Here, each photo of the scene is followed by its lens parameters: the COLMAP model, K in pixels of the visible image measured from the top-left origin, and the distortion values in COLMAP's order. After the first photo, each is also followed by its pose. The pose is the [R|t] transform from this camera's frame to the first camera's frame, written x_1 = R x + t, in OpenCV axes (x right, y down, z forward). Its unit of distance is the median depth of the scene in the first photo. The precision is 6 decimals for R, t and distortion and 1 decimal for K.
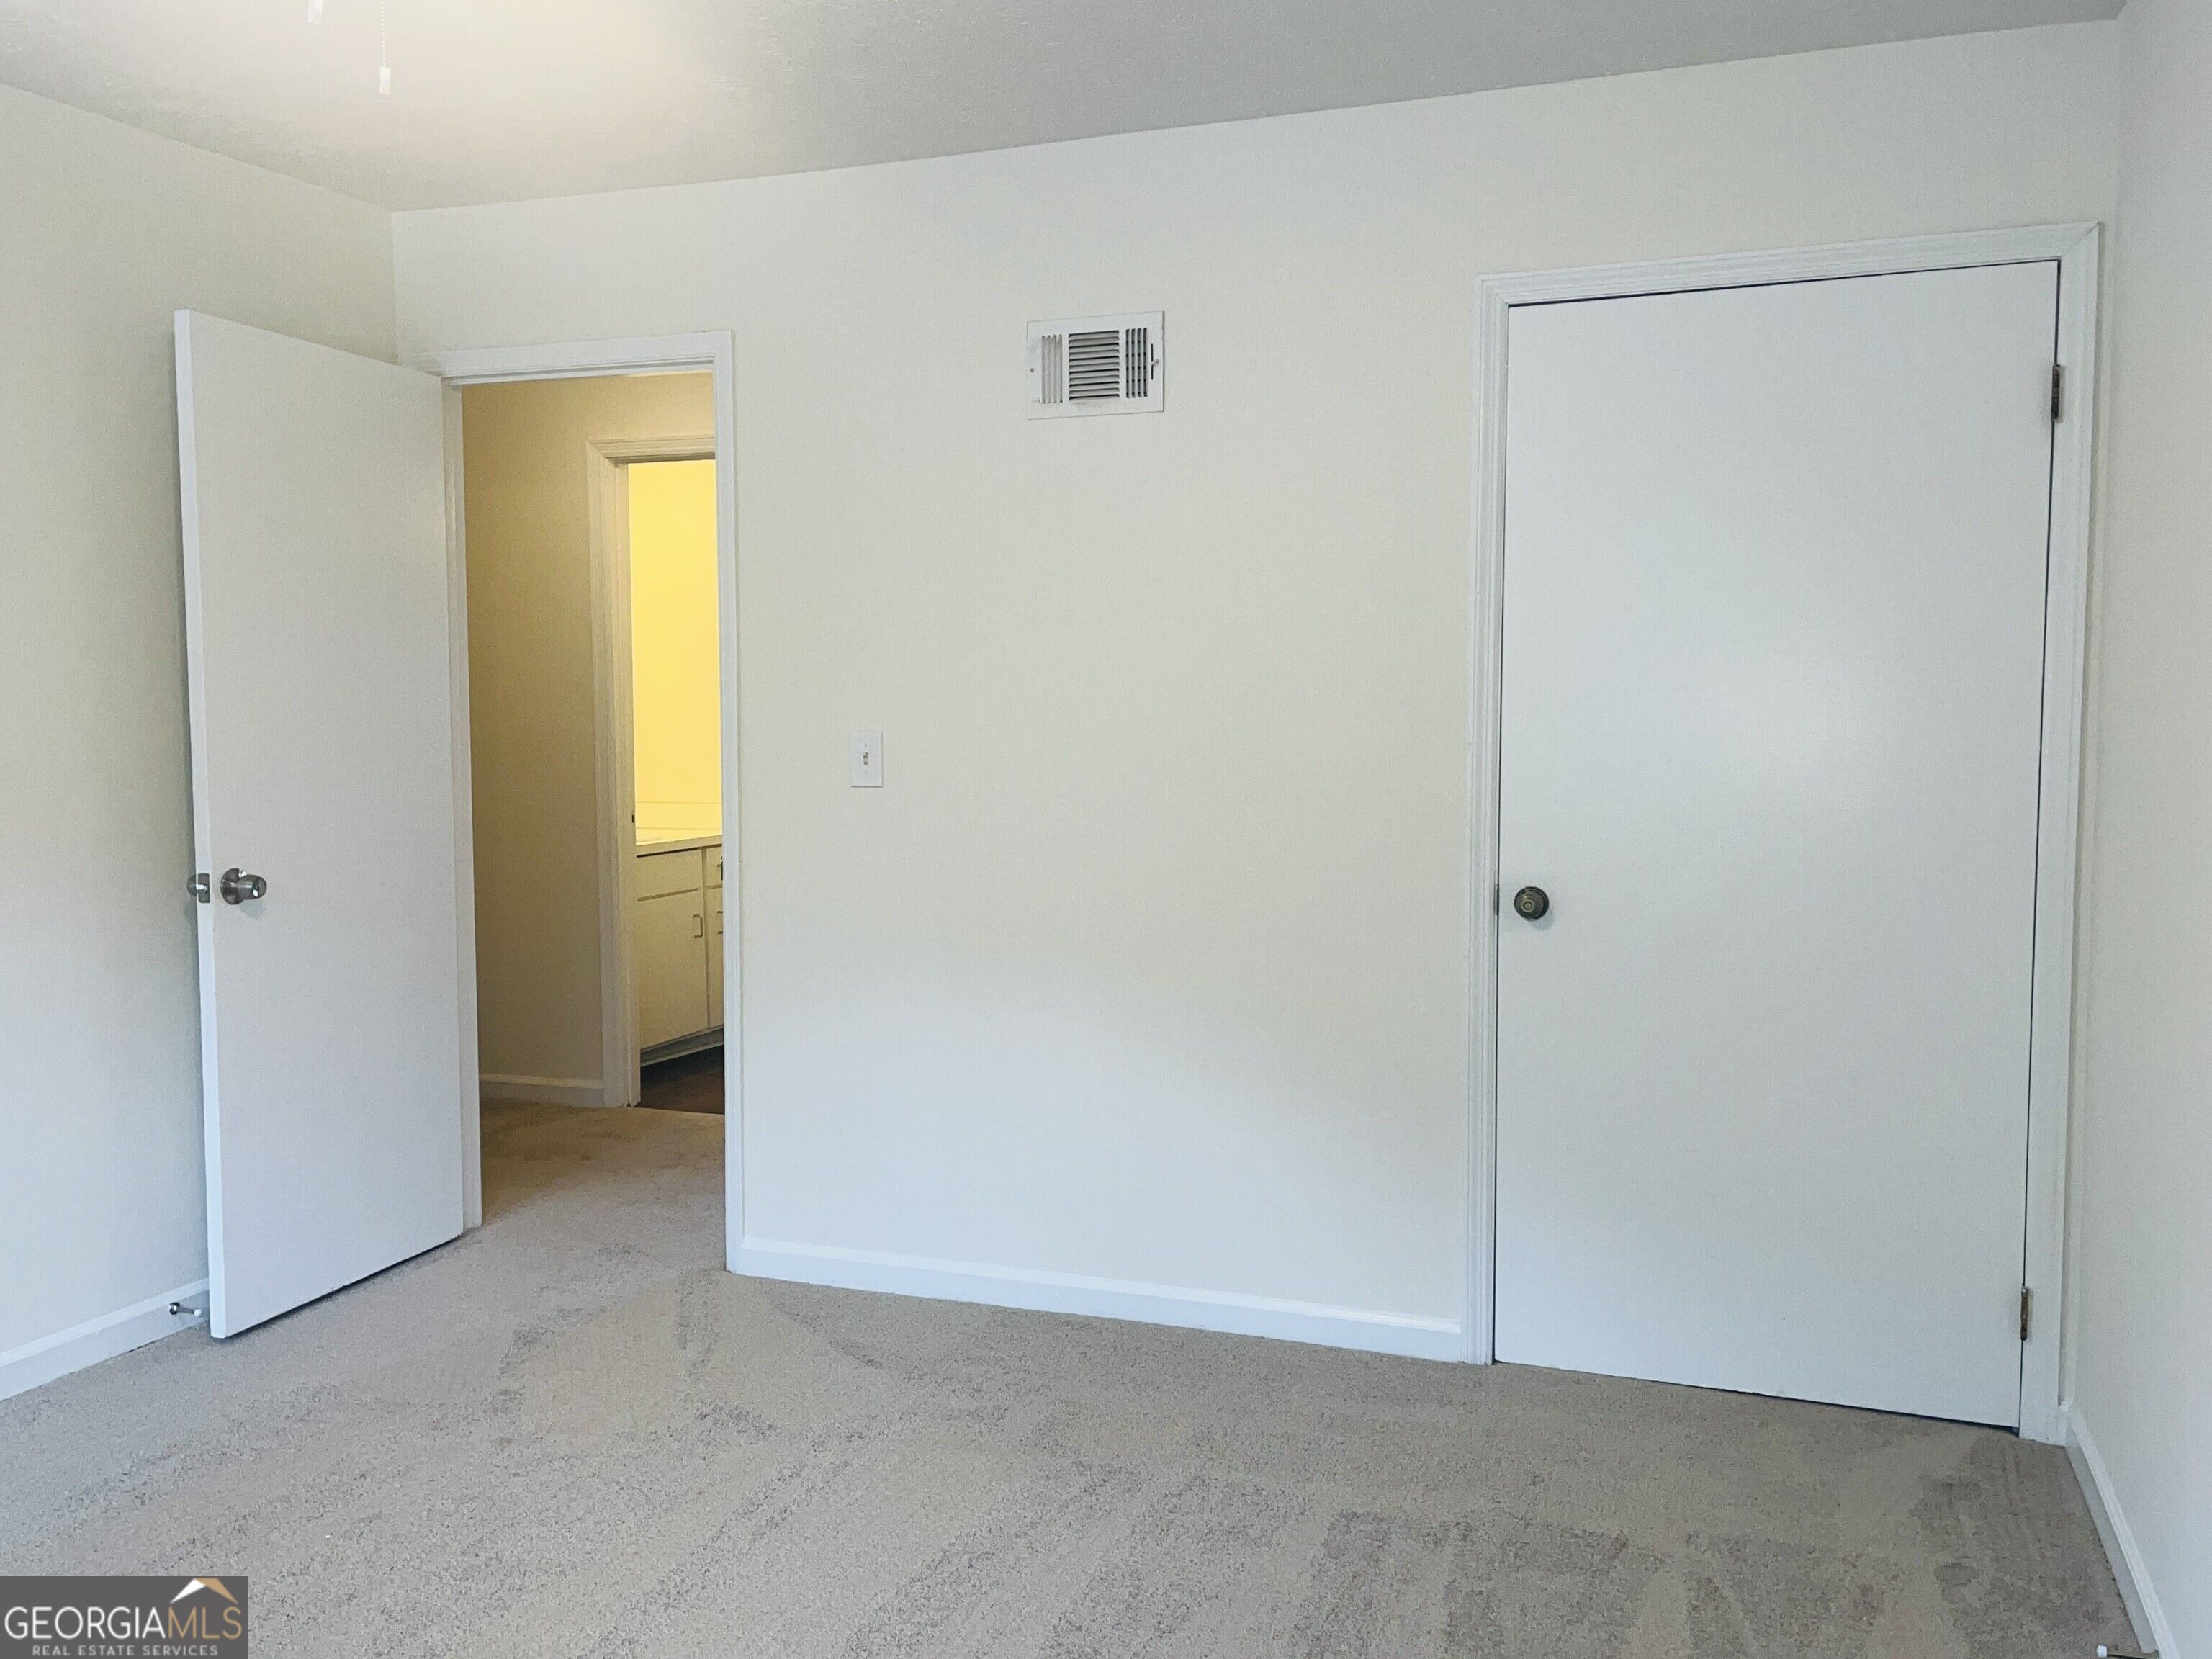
lens RADIAL K [[1874.7, 0, 1106.0], [0, 1874.7, 829.5], [0, 0, 1]] dist [0.008461, 0.007220]
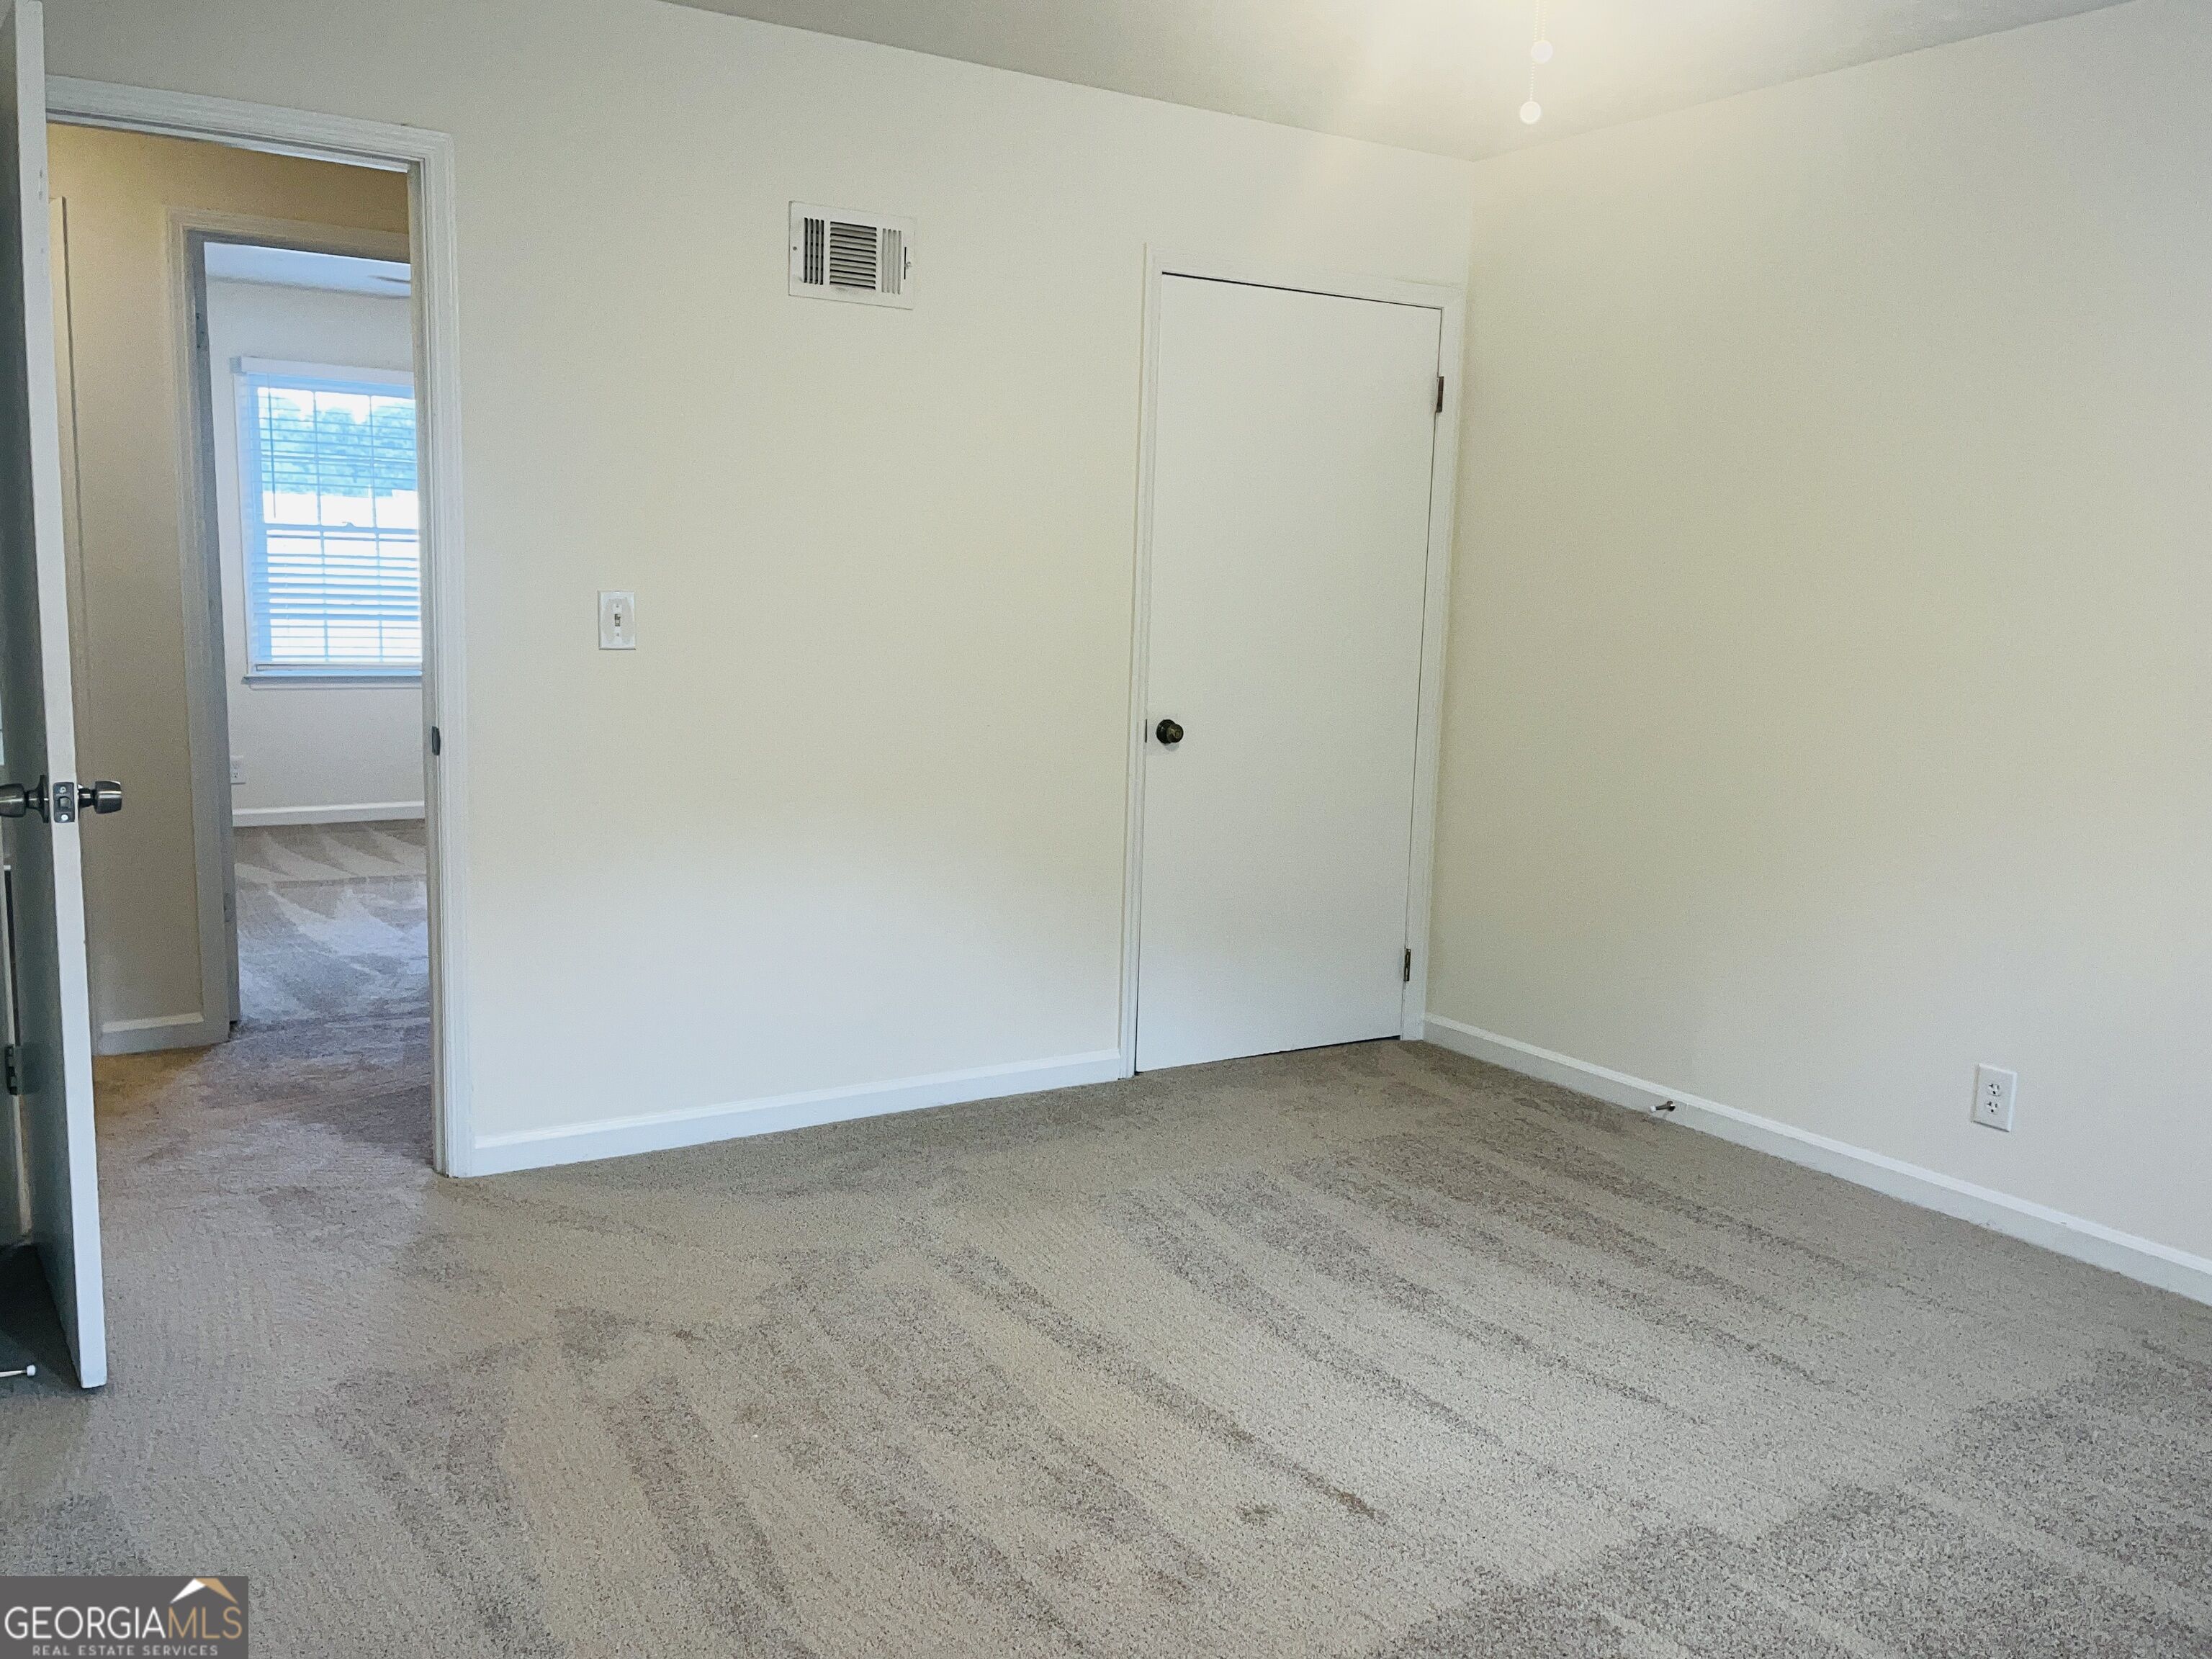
lens RADIAL K [[1874.7, 0, 1106.0], [0, 1874.7, 829.5], [0, 0, 1]] dist [0.008461, 0.007220]
pose [[0.582485, -0.097221, 0.807007, -0.869095], [0.014276, 0.993892, 0.109430, -0.036747], [-0.812716, -0.052221, 0.580315, 0.248341]]
